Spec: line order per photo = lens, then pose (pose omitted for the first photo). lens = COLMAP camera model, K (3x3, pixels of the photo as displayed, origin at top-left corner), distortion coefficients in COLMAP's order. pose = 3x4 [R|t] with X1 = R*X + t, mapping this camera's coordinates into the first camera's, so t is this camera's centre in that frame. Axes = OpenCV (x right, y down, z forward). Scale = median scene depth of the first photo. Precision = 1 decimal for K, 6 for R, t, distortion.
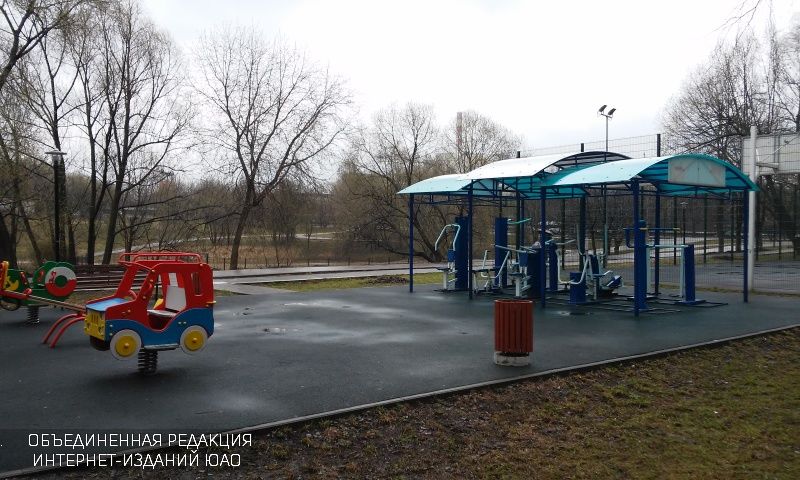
lens RADIAL K [[692.9, 0, 400.0], [0, 692.9, 240.0], [0, 0, 1]] dist [0.124582, -0.282484]
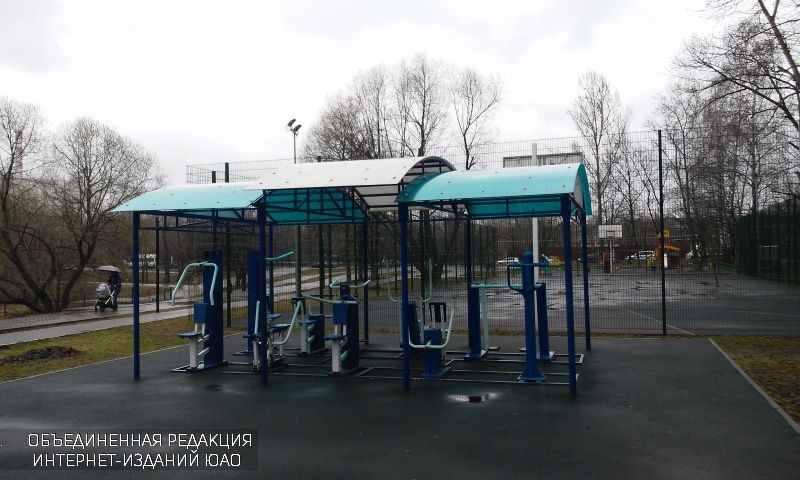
lens RADIAL K [[692.9, 0, 400.0], [0, 692.9, 240.0], [0, 0, 1]] dist [0.124582, -0.282484]
pose [[0.838086, -0.002690, 0.545532, -0.121355], [0.025983, 0.999050, -0.034991, -0.016111], [-0.544919, 0.043500, 0.837359, 0.373712]]
